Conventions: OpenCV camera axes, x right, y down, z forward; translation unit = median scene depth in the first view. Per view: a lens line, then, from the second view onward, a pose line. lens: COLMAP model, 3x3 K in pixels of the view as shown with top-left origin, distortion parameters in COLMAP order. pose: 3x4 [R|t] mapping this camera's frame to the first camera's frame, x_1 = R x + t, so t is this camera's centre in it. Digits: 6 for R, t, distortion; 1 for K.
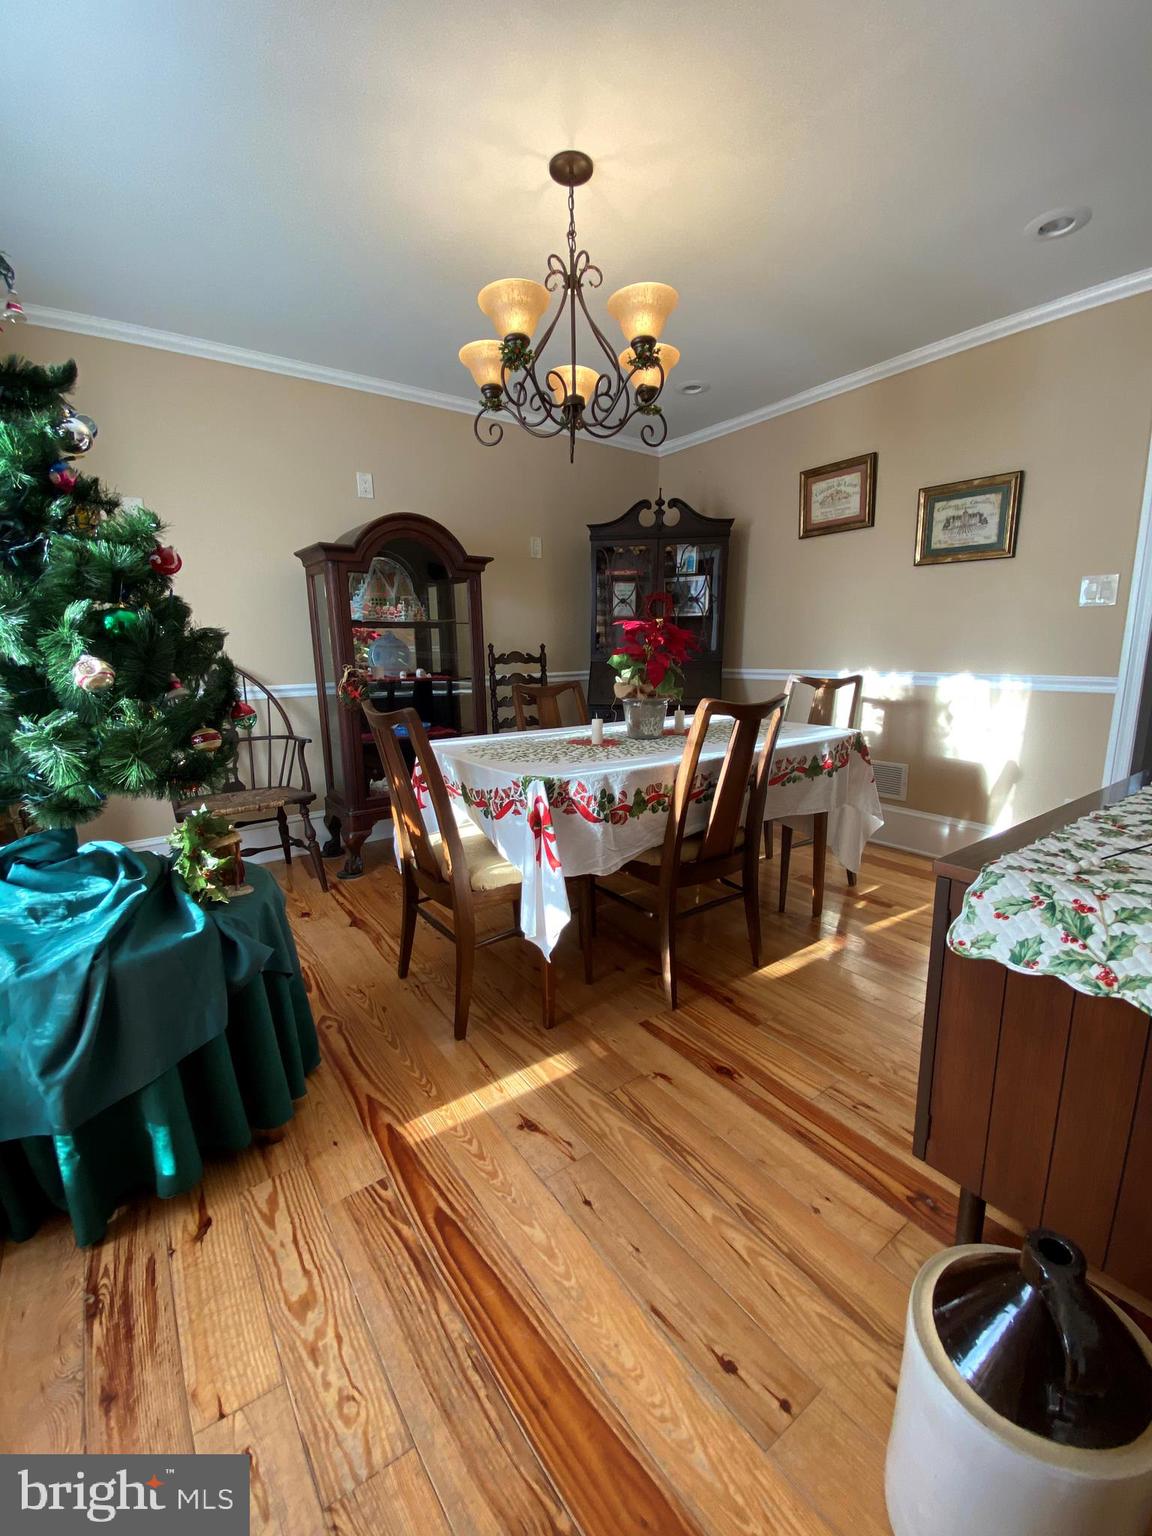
lens RADIAL K [[626.6, 0, 575.9], [0, 626.6, 765.4], [0, 0, 1]] dist [0.016943, -0.020337]
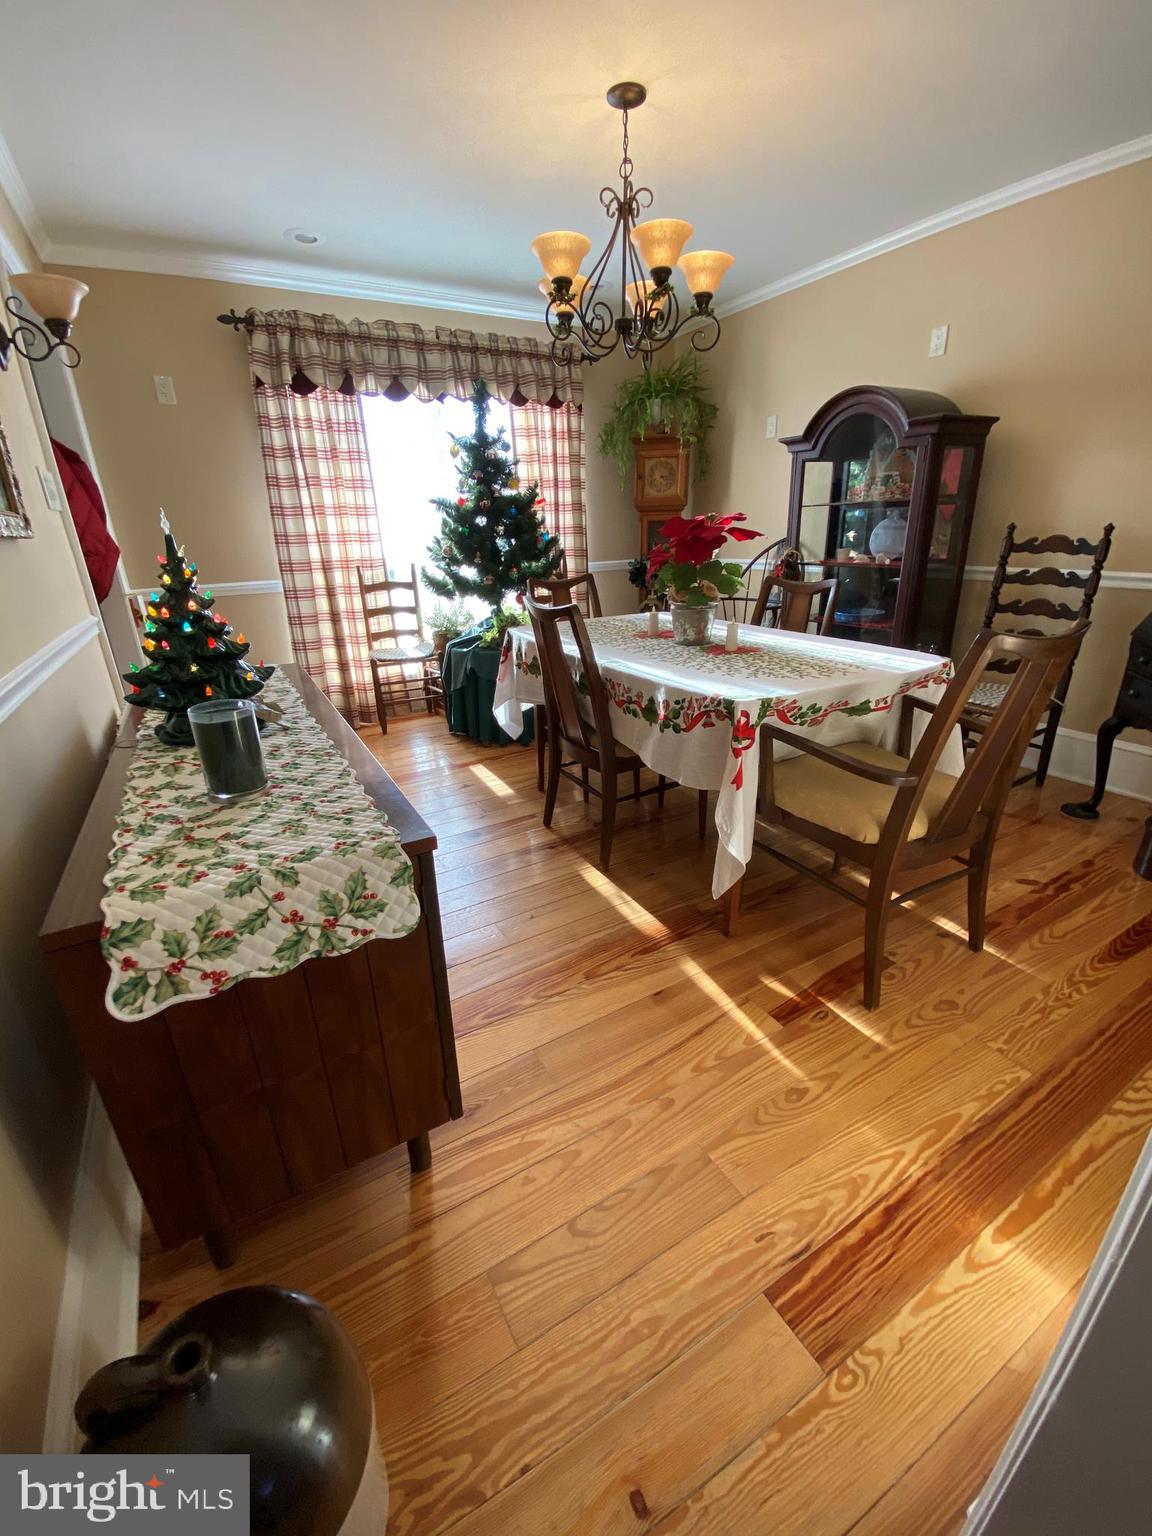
lens RADIAL K [[626.6, 0, 575.9], [0, 626.6, 765.4], [0, 0, 1]] dist [0.016943, -0.020337]
pose [[-0.109636, 0.373953, -0.920945, 0.997177], [-0.151648, 0.909390, 0.387314, -0.200283], [0.982335, 0.182123, -0.042993, 0.804624]]
